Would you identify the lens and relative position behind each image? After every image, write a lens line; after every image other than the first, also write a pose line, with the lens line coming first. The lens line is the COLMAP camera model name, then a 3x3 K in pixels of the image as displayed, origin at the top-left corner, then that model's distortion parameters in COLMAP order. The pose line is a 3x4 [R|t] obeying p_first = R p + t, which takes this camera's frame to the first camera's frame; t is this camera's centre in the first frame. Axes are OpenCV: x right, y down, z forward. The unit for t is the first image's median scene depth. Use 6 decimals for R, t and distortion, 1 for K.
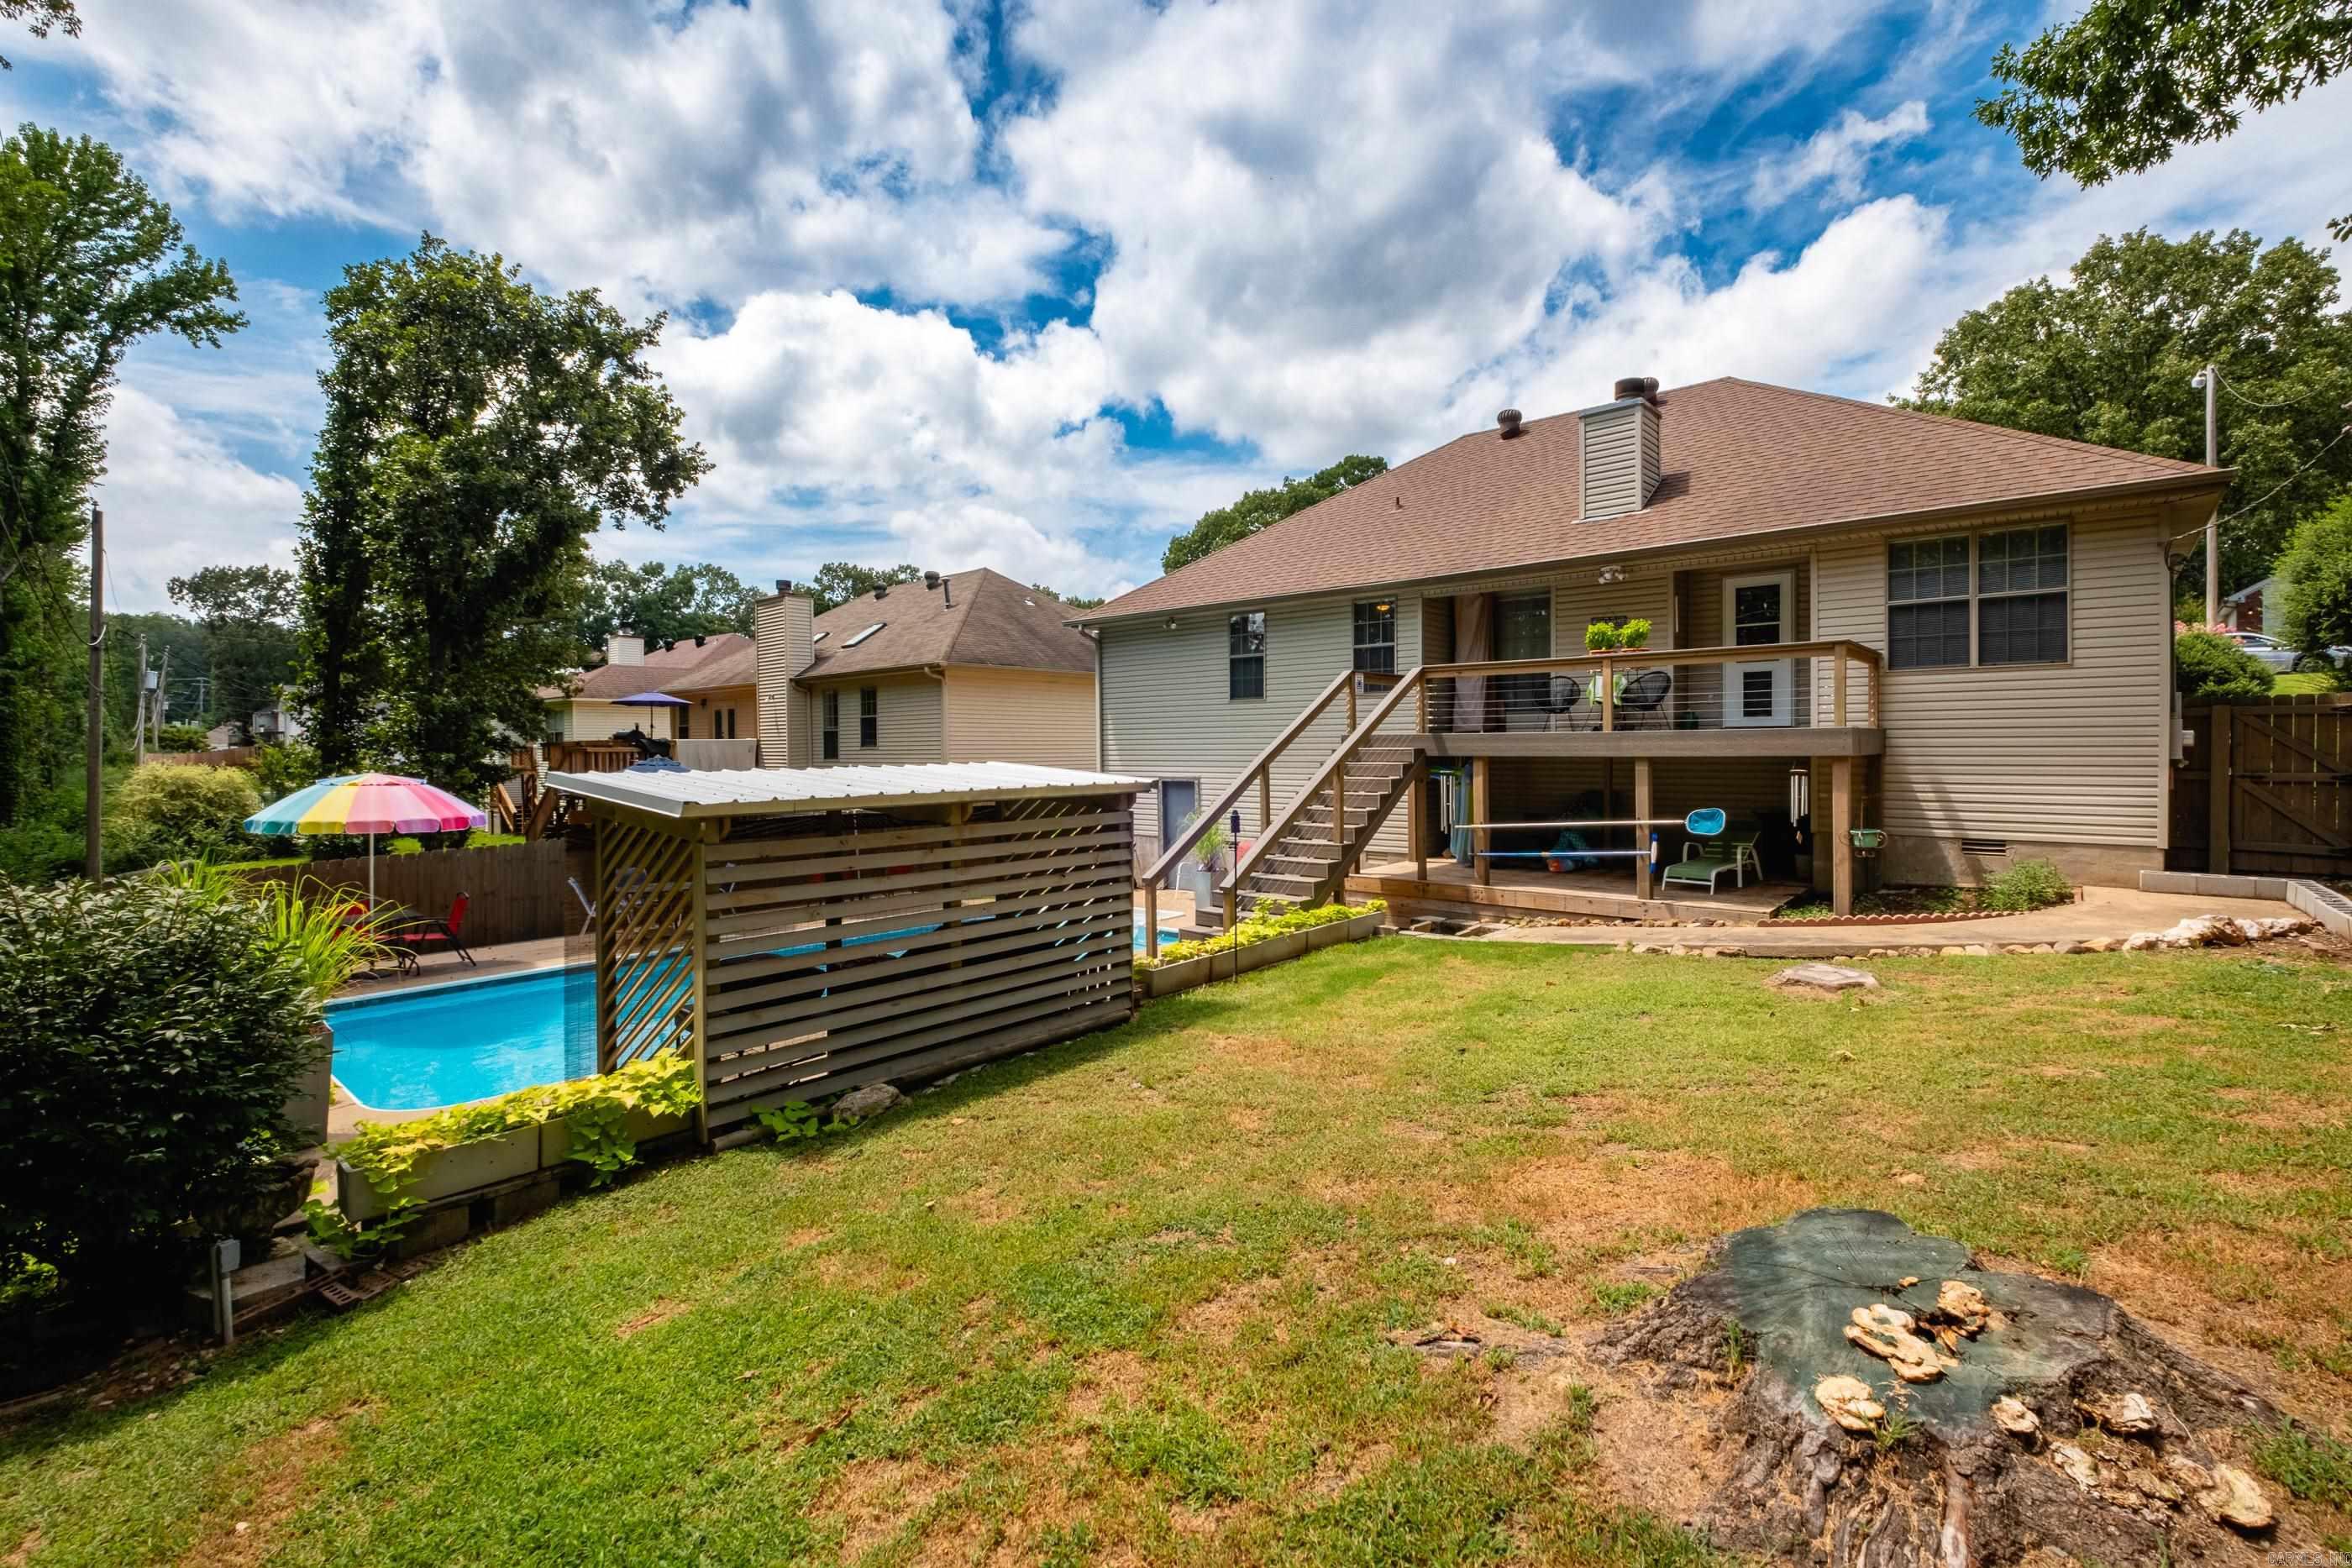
lens RADIAL K [[1011.6, 0, 1186.4], [0, 1011.6, 789.6], [0, 0, 1]] dist [0.010300, 0.000028]
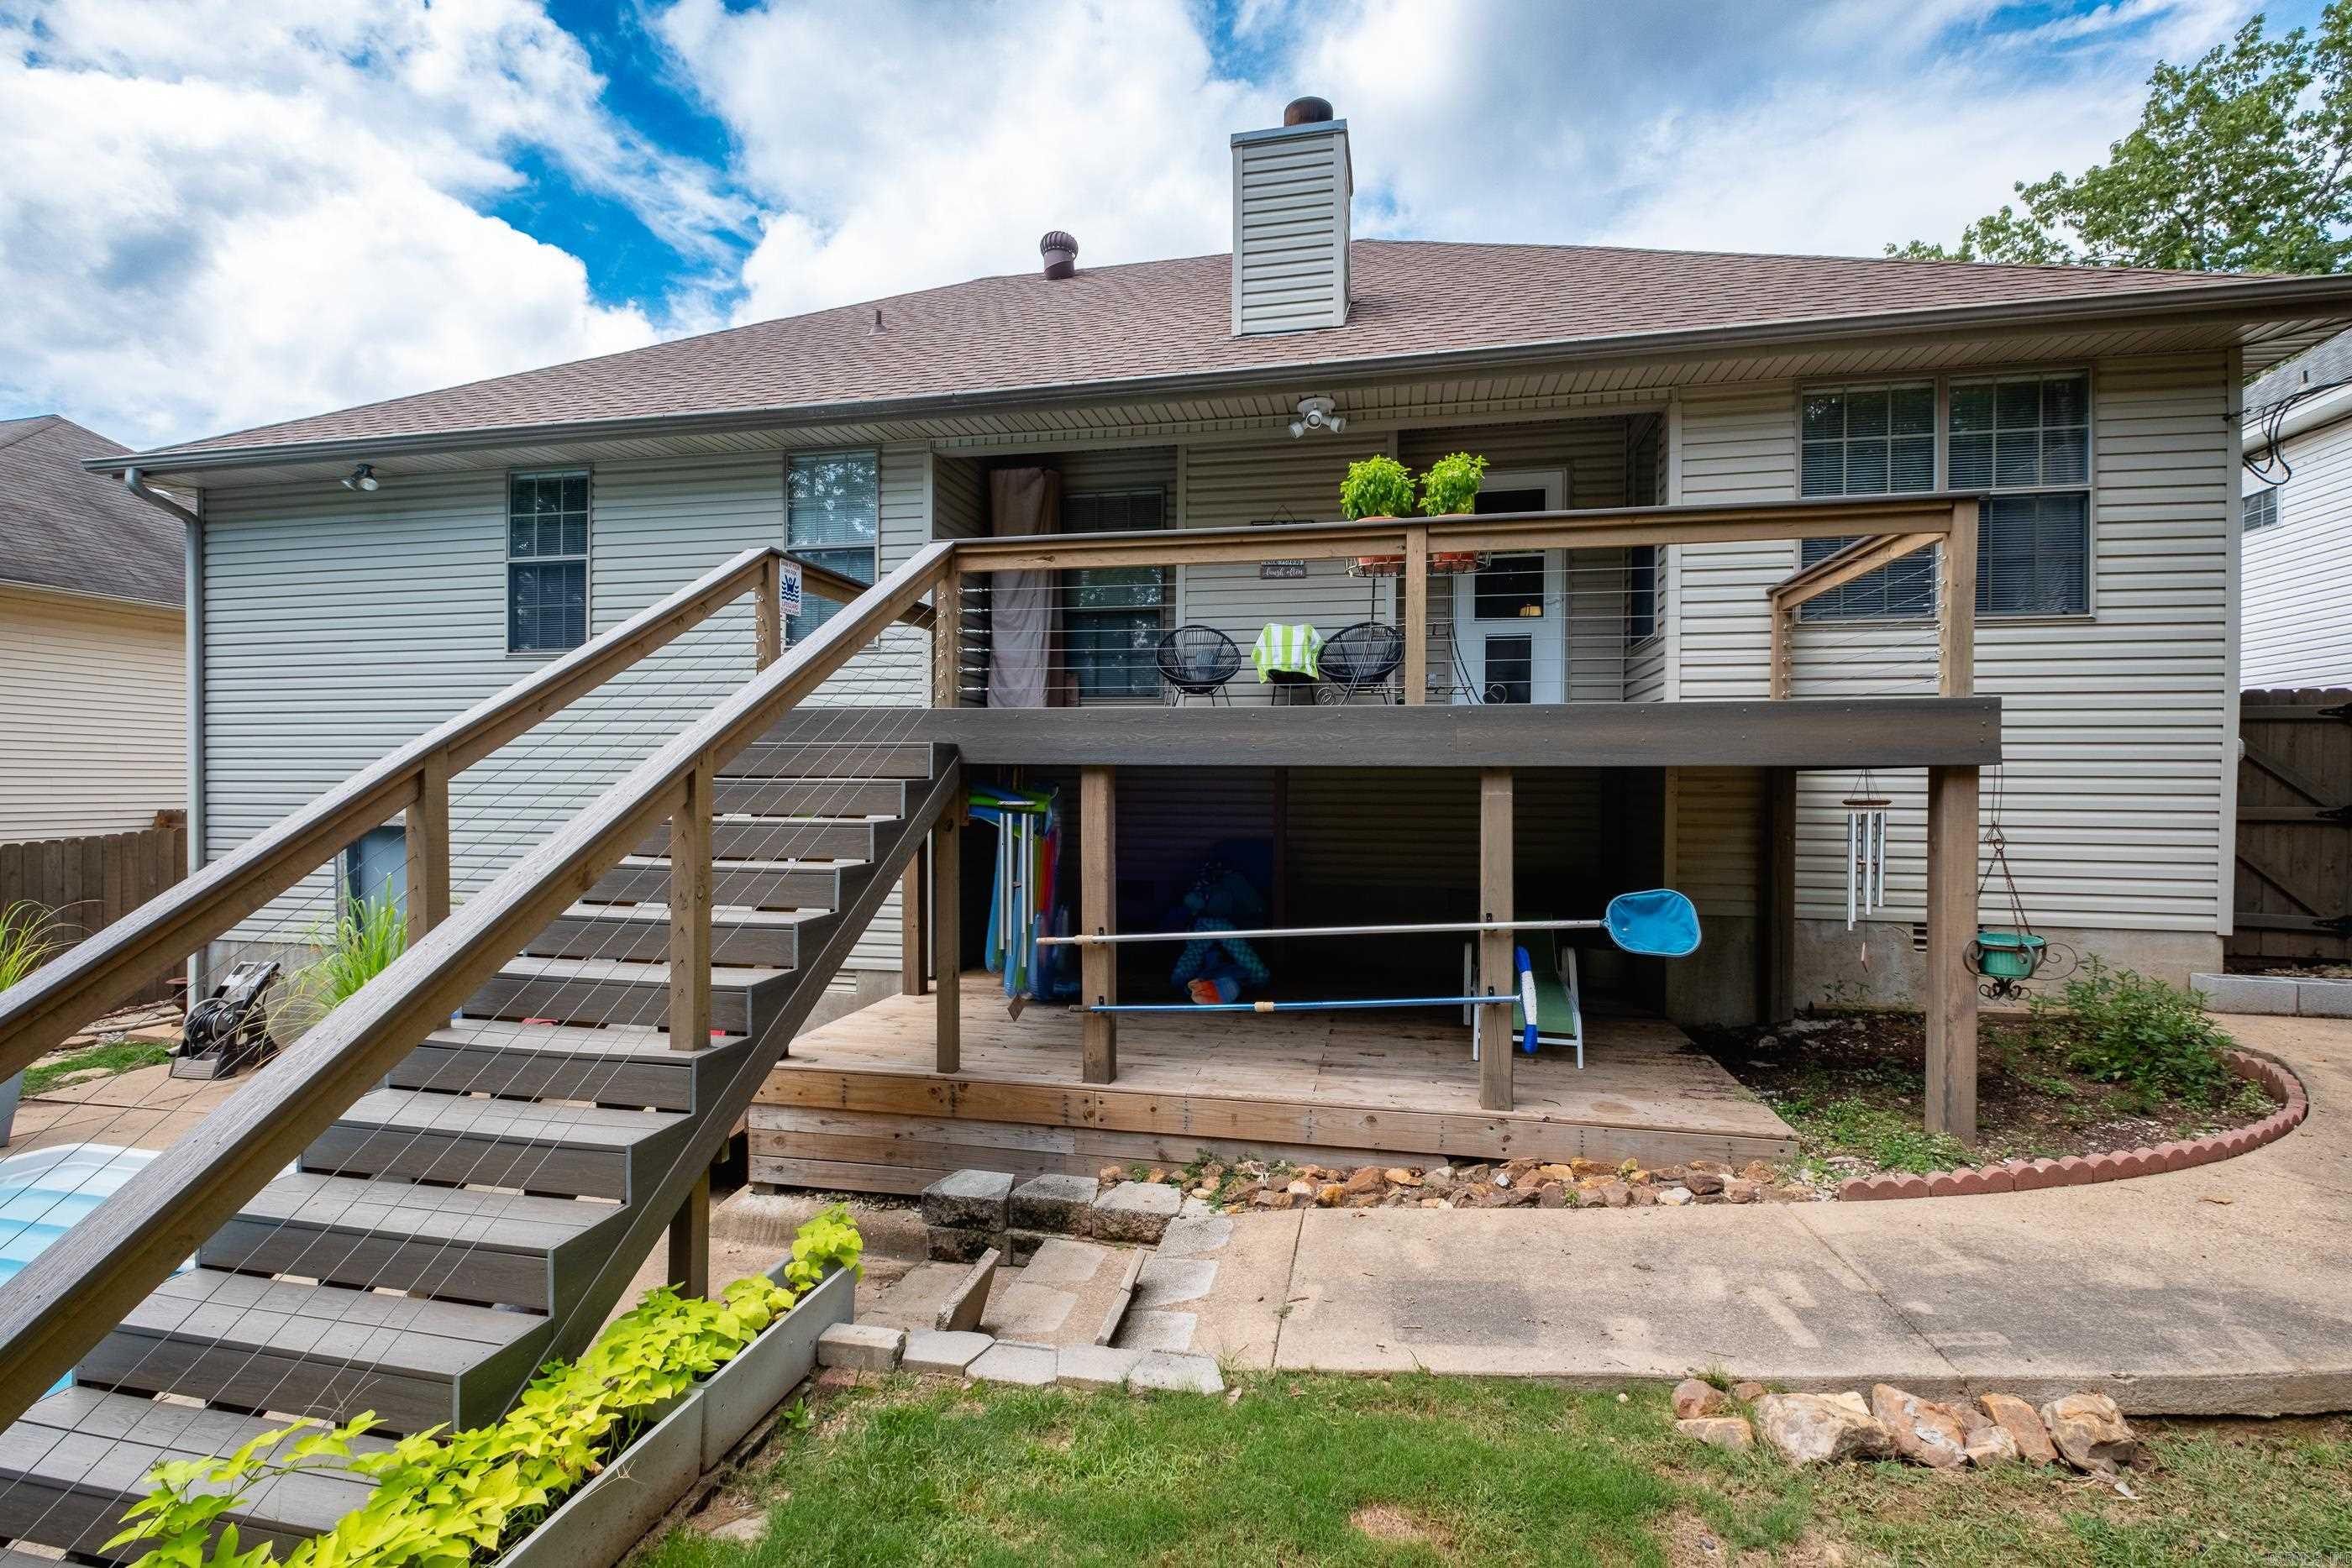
lens RADIAL K [[1011.6, 0, 1186.4], [0, 1011.6, 789.6], [0, 0, 1]] dist [0.010300, 0.000028]
pose [[0.870108, 0.011135, 0.492735, 0.125334], [0.007653, 0.999319, -0.036096, -0.008134], [-0.492802, 0.035178, 0.869430, 0.649781]]
